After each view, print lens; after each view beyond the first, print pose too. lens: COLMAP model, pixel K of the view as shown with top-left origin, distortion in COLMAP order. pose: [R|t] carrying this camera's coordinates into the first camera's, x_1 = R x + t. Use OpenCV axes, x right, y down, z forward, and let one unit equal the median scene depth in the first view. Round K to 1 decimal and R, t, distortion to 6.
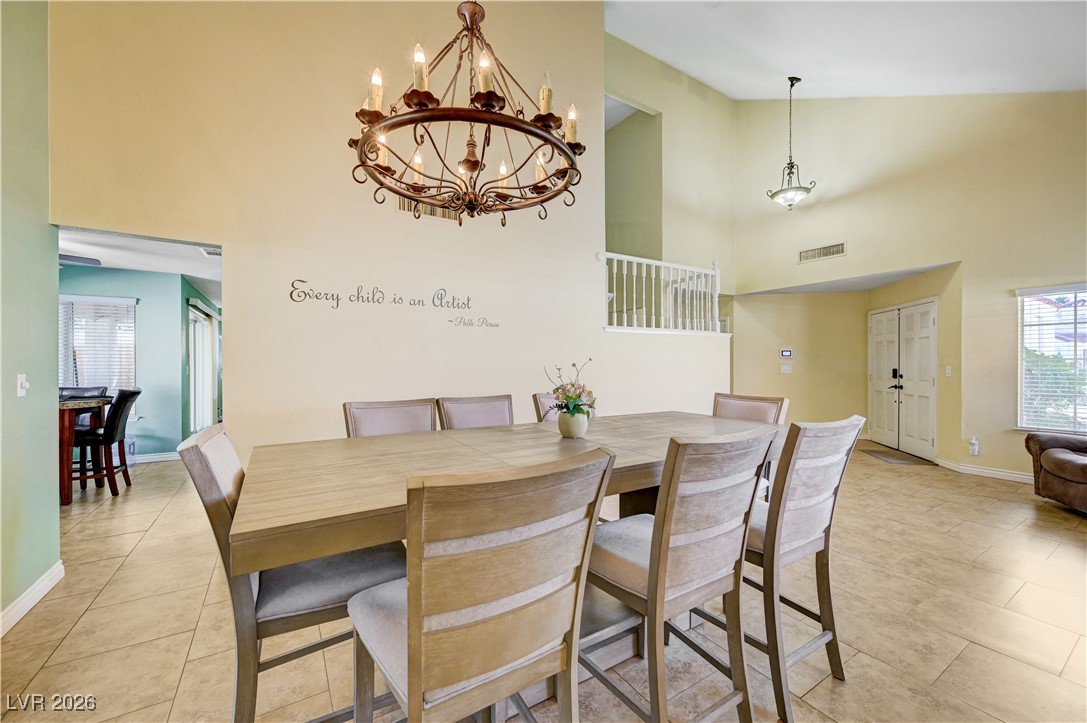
lens RADIAL K [[431.0, 0, 543.5], [0, 431.0, 361.5], [0, 0, 1]] dist [0.000227, 0.000376]
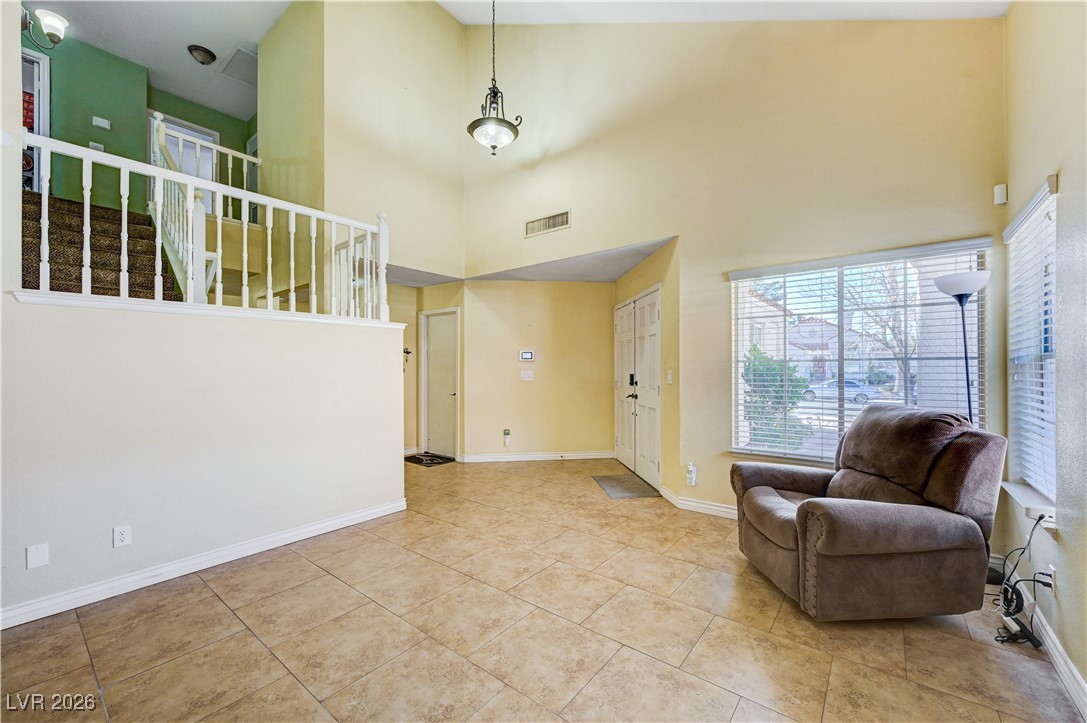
lens RADIAL K [[431.0, 0, 543.5], [0, 431.0, 361.5], [0, 0, 1]] dist [0.000227, 0.000376]
pose [[0.945403, 0.001929, 0.325897, 0.407301], [0.002581, 0.999907, -0.013406, 0.003874], [-0.325893, 0.013516, 0.945310, 0.291646]]
